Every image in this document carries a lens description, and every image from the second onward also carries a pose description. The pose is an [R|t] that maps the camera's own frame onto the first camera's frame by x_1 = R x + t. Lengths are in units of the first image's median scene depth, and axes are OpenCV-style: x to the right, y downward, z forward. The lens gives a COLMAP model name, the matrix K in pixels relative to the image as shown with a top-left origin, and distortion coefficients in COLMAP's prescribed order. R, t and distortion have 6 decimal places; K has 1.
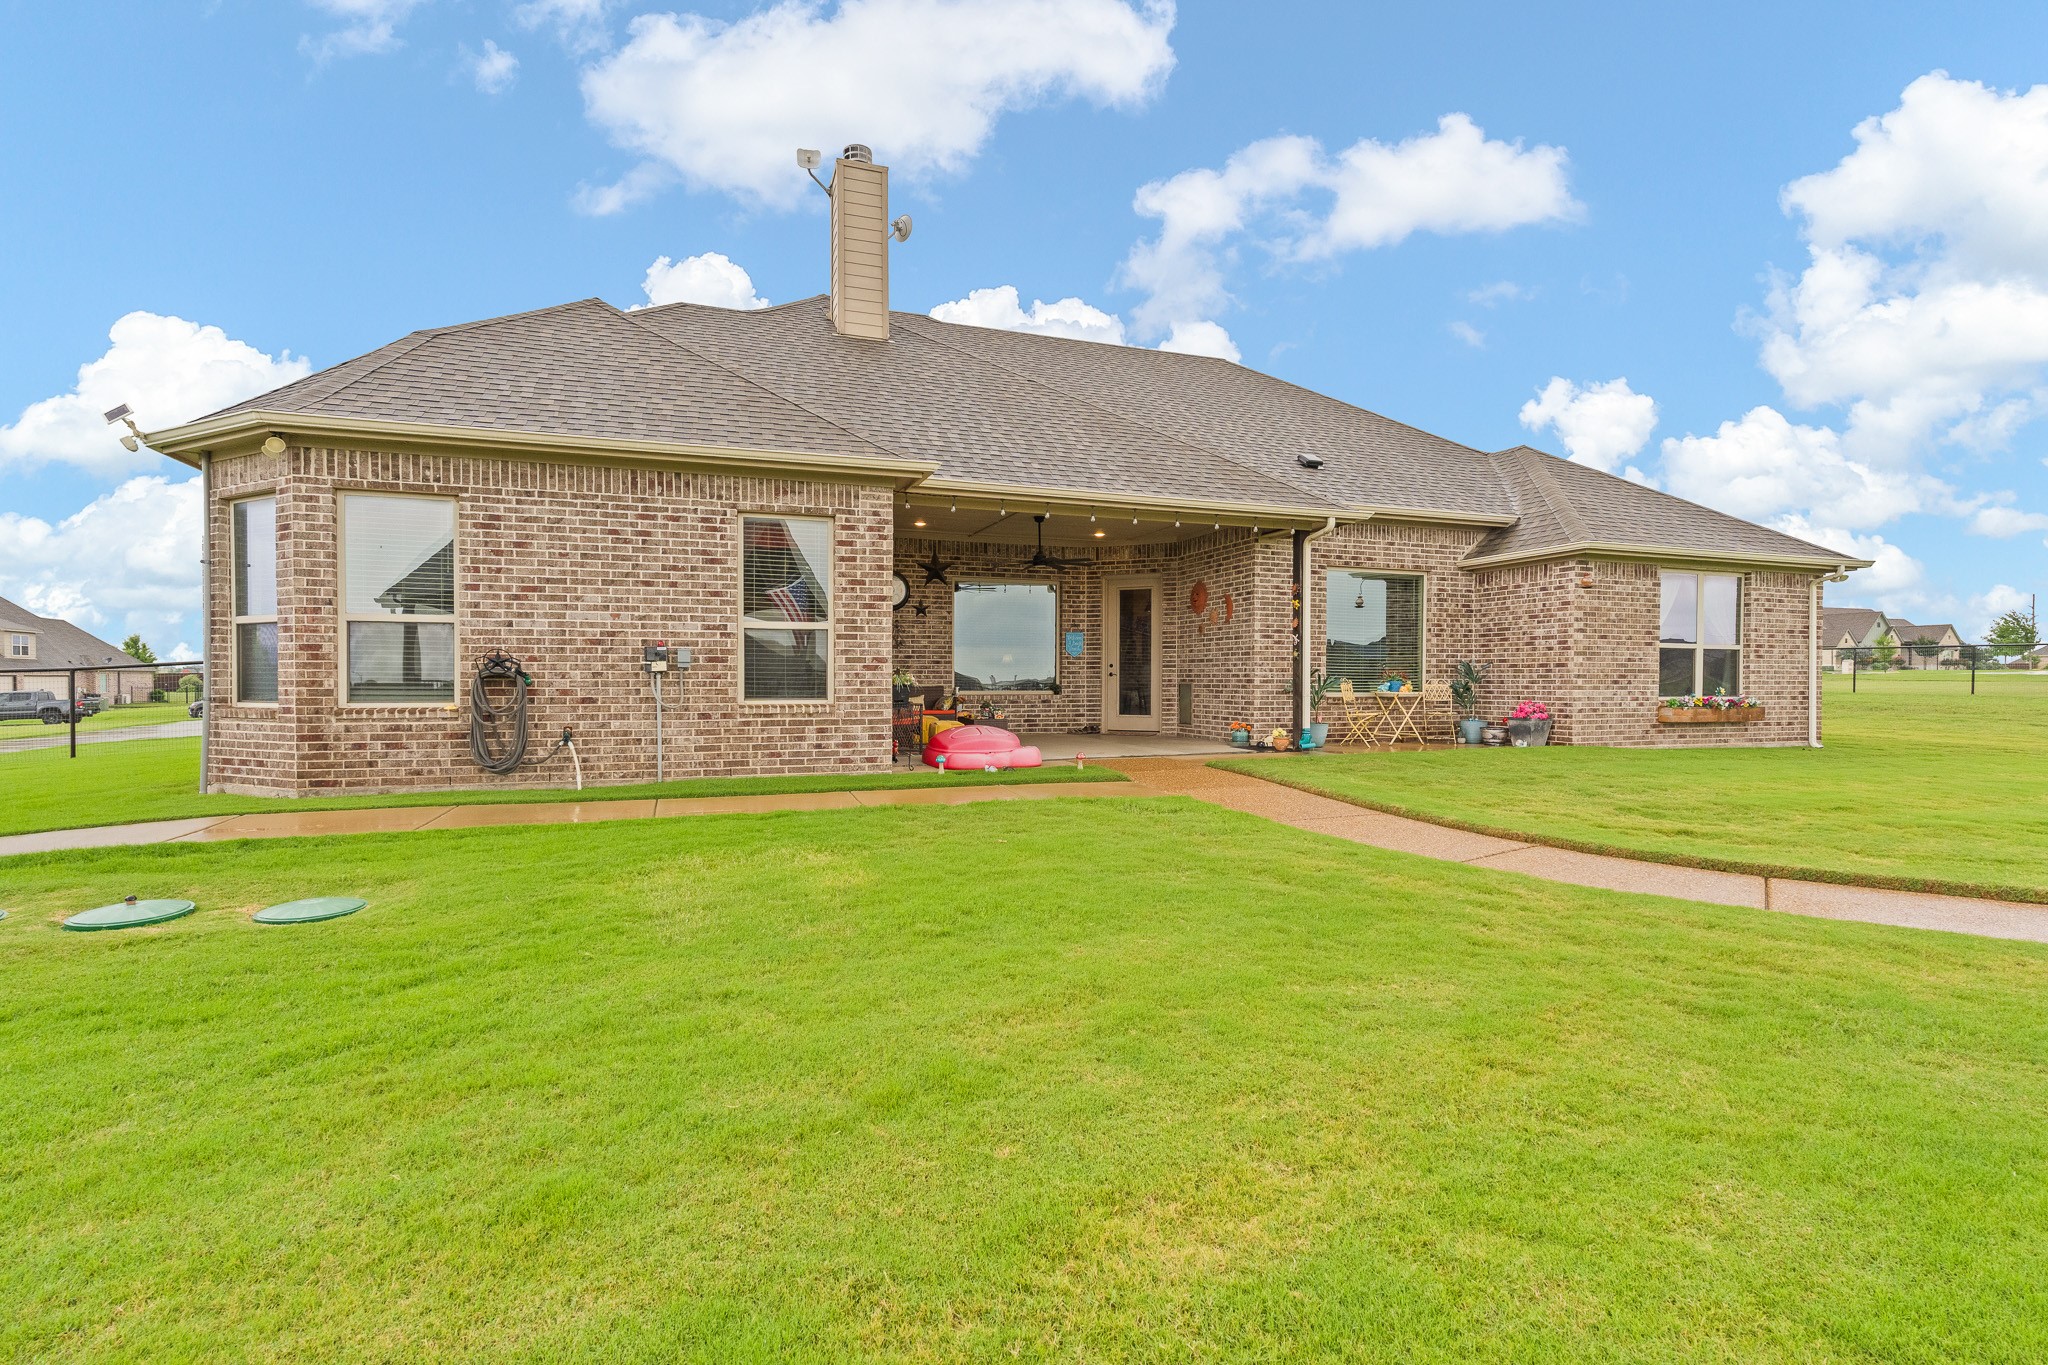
lens RADIAL K [[914.5, 0, 1023.2], [0, 914.5, 725.4], [0, 0, 1]] dist [-0.002005, 0.000187]
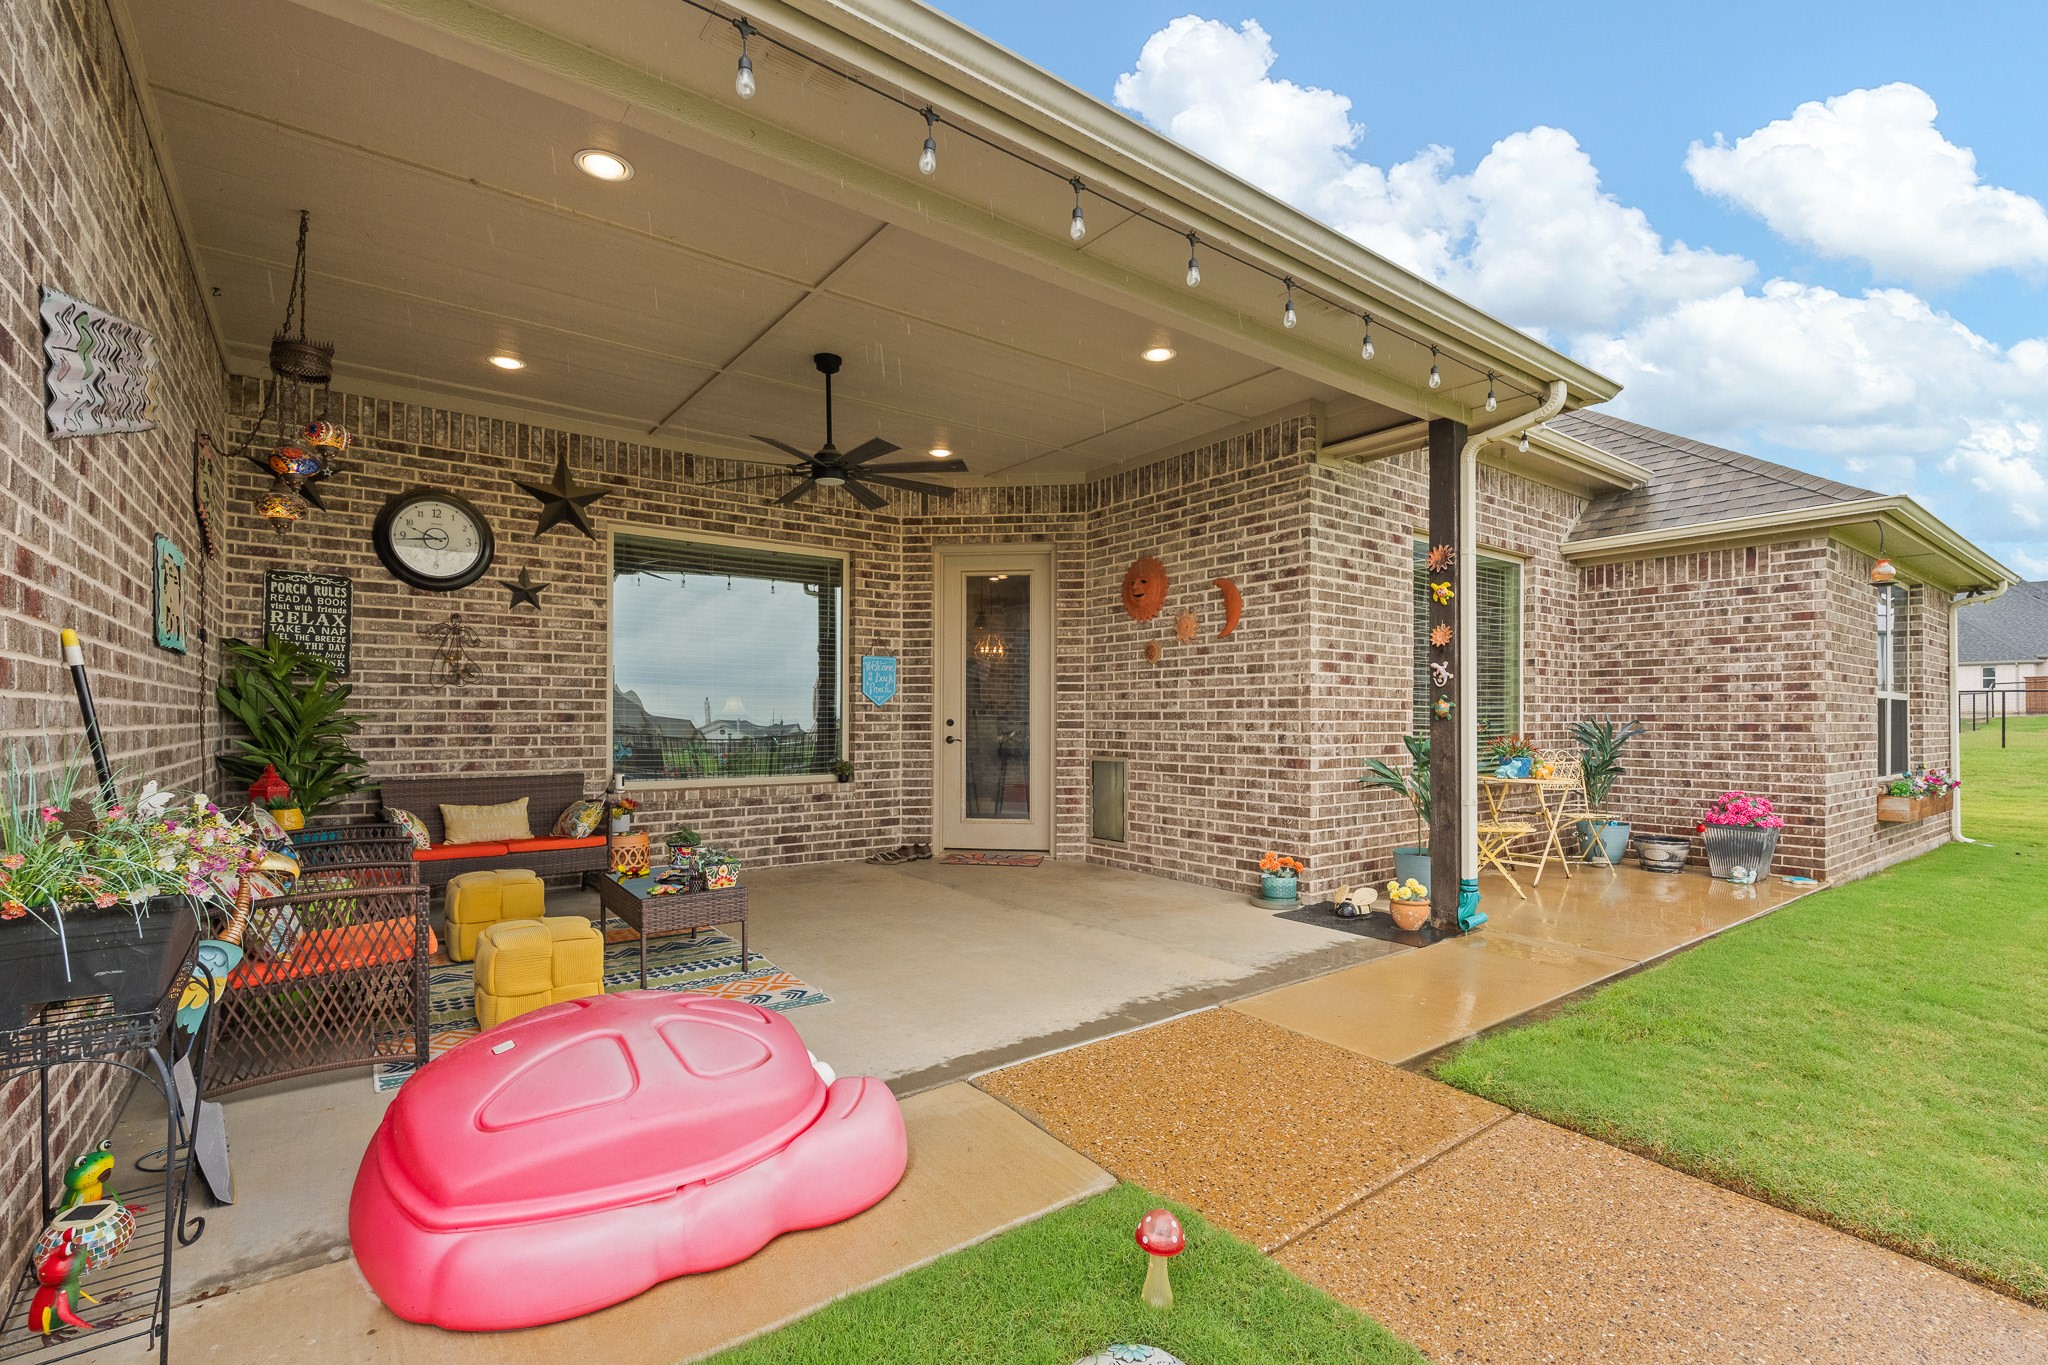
lens RADIAL K [[914.5, 0, 1023.2], [0, 914.5, 725.4], [0, 0, 1]] dist [-0.002005, 0.000187]
pose [[0.955503, -0.001149, 0.294980, -0.019138], [0.014437, 0.998976, -0.042872, -0.050497], [-0.294629, 0.045223, 0.954541, 0.610556]]
